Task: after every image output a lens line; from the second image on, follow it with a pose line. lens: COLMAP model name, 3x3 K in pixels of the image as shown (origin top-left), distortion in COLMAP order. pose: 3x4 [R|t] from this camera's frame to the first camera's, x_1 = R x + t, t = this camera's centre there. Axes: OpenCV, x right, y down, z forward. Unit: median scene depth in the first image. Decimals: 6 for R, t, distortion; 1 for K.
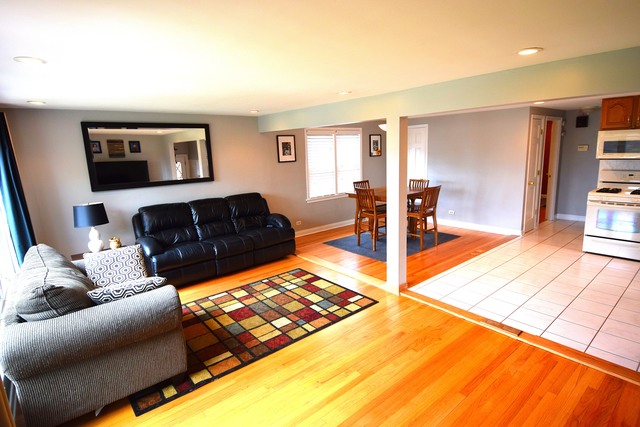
lens RADIAL K [[331.5, 0, 317.5], [0, 331.5, 211.0], [0, 0, 1]] dist [0.017716, -0.023713]
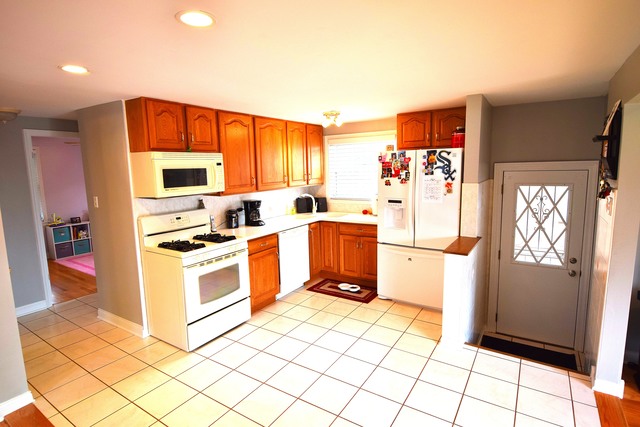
lens RADIAL K [[331.5, 0, 317.5], [0, 331.5, 211.0], [0, 0, 1]] dist [0.017716, -0.023713]
pose [[-0.297162, -0.078733, 0.951576, 0.245275], [0.207232, 0.967521, 0.144767, -0.211046], [-0.932067, 0.240216, -0.271194, 1.174466]]
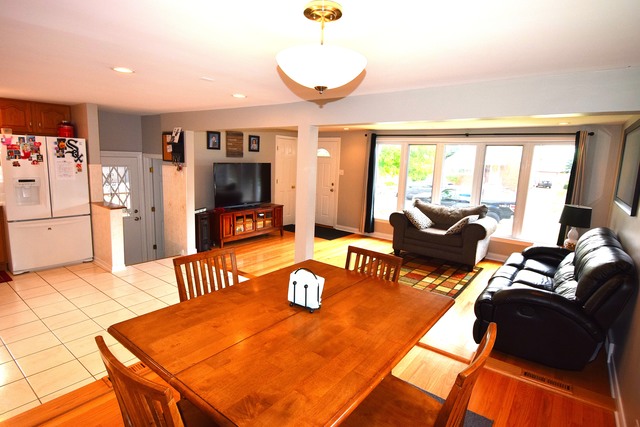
lens RADIAL K [[331.5, 0, 317.5], [0, 331.5, 211.0], [0, 0, 1]] dist [0.017716, -0.023713]
pose [[-0.973906, 0.036802, -0.223947, 0.431920], [-0.041869, 0.940693, 0.336666, -0.364629], [0.223056, 0.337257, -0.914606, 1.943177]]
